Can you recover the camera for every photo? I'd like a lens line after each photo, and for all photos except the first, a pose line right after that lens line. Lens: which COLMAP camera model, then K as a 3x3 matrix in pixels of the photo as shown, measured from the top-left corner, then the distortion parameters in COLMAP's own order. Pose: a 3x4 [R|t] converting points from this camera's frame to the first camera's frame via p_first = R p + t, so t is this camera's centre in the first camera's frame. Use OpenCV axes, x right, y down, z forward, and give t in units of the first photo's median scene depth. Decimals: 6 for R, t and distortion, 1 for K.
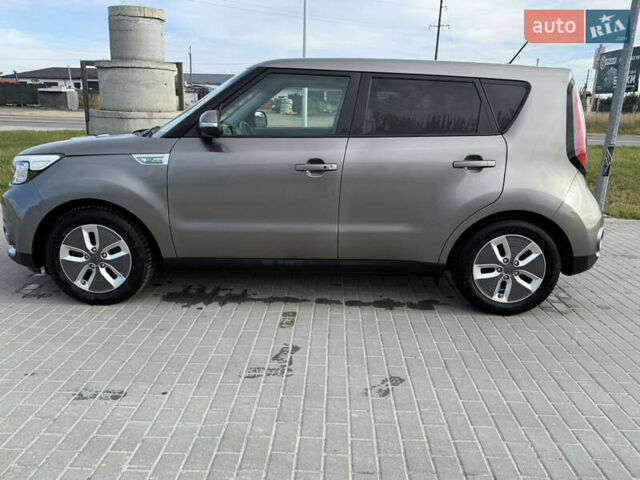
lens RADIAL K [[523.9, 0, 321.0], [0, 523.9, 237.5], [0, 0, 1]] dist [0.113757, -0.155839]
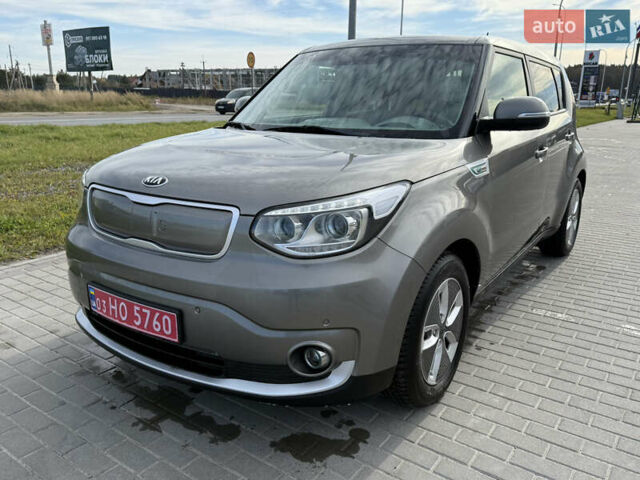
lens RADIAL K [[523.9, 0, 321.0], [0, 523.9, 237.5], [0, 0, 1]] dist [0.113757, -0.155839]
pose [[0.563913, -0.233297, 0.792196, -0.989544], [0.203767, 0.968916, 0.140291, -0.191769], [-0.800300, 0.082311, 0.593923, 0.716903]]
